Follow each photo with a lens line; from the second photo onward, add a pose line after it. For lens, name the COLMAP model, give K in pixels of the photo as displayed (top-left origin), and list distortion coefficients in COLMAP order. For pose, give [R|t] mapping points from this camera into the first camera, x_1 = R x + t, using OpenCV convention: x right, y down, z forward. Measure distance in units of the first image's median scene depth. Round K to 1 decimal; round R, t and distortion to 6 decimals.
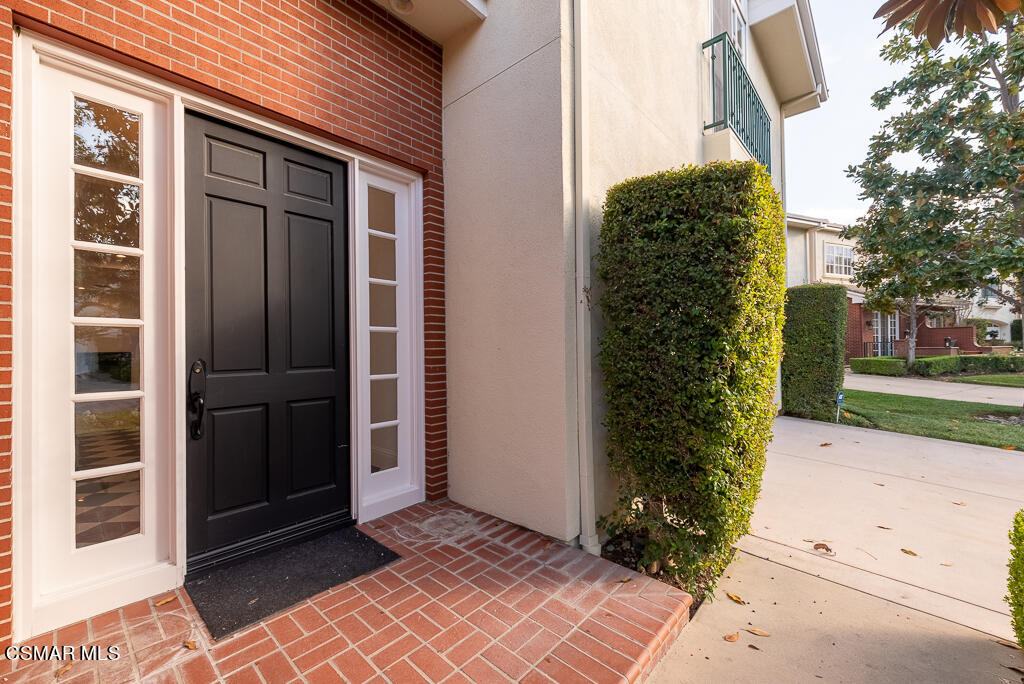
lens RADIAL K [[407.8, 0, 514.4], [0, 407.8, 343.6], [0, 0, 1]] dist [-0.000439, -0.000321]
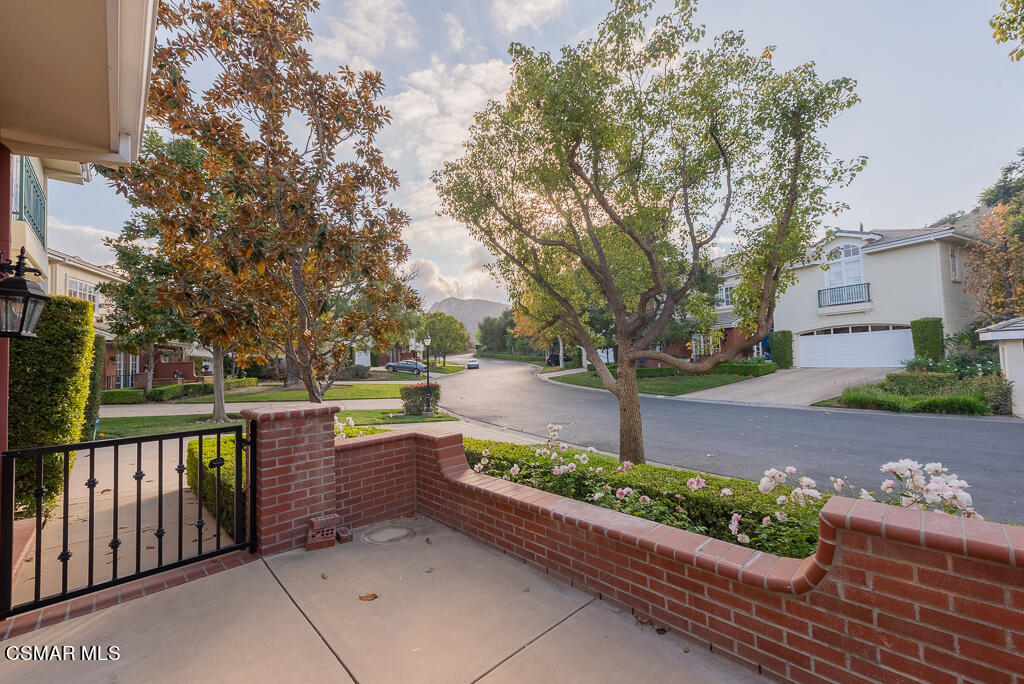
lens RADIAL K [[407.8, 0, 514.4], [0, 407.8, 343.6], [0, 0, 1]] dist [-0.000439, -0.000321]
pose [[0.066690, 0.051424, 0.996448, -0.312968], [0.023814, 0.998304, -0.053114, -0.011570], [-0.997490, 0.027271, 0.065352, -0.310895]]
